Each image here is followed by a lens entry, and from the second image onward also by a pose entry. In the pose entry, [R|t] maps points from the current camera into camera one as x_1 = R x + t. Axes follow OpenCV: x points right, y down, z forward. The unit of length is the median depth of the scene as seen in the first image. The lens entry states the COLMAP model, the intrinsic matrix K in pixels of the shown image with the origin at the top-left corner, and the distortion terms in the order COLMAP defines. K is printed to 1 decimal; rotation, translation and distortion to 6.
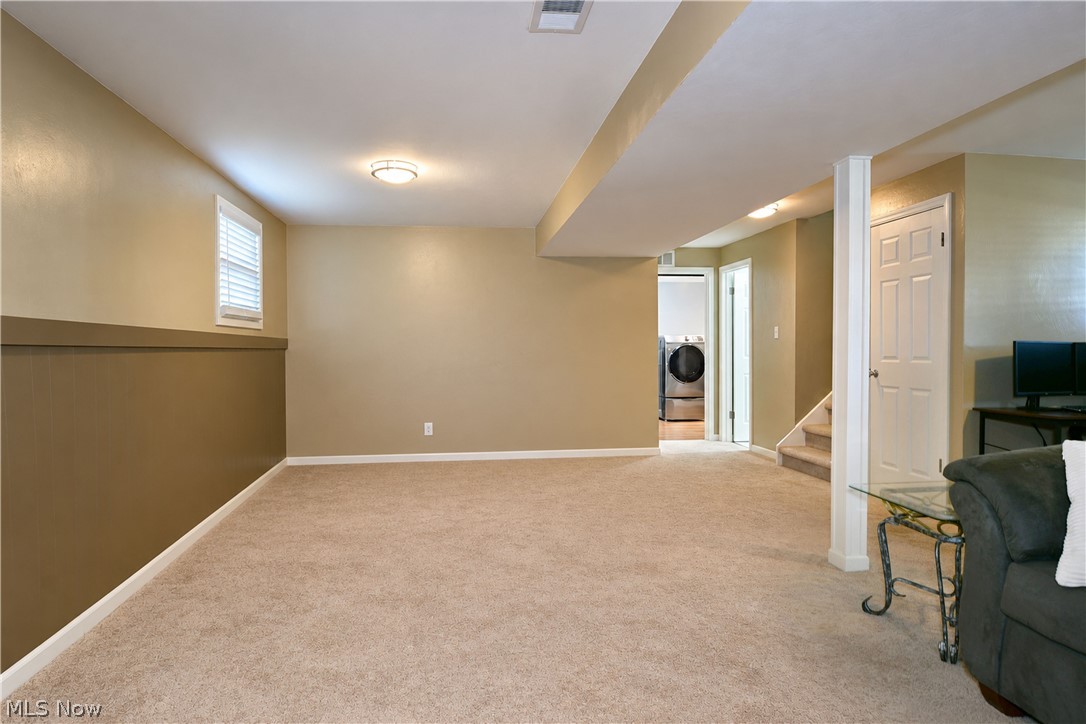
lens RADIAL K [[659.0, 0, 537.5], [0, 659.0, 358.9], [0, 0, 1]] dist [-0.011397, -0.007349]
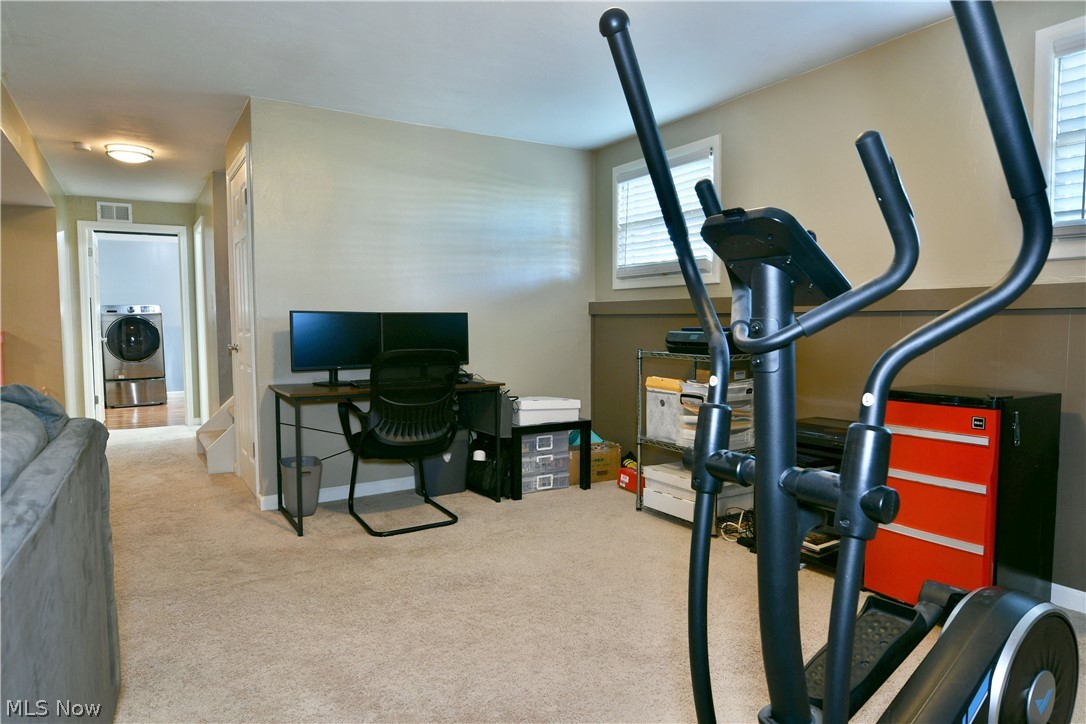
lens RADIAL K [[659.0, 0, 544.3], [0, 659.0, 362.2], [0, 0, 1]] dist [-0.011397, -0.007349]
pose [[0.909450, -0.032005, 0.414579, 0.648076], [0.011475, 0.998585, 0.051918, 0.000051], [-0.415654, -0.042460, 0.908531, 0.022194]]
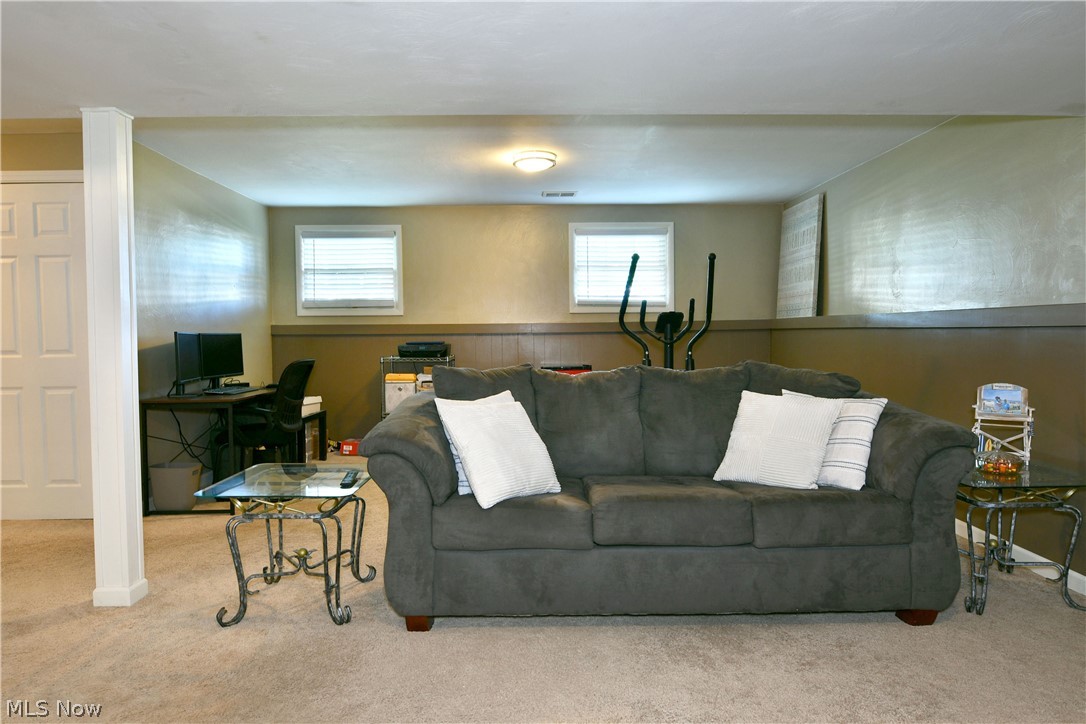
lens RADIAL K [[659.0, 0, 537.8], [0, 659.0, 360.7], [0, 0, 1]] dist [-0.011397, -0.007349]
pose [[0.103286, -0.041070, 0.993803, -0.238664], [0.024217, 0.998955, 0.038766, -0.007929], [-0.994357, 0.020063, 0.104173, 0.310794]]
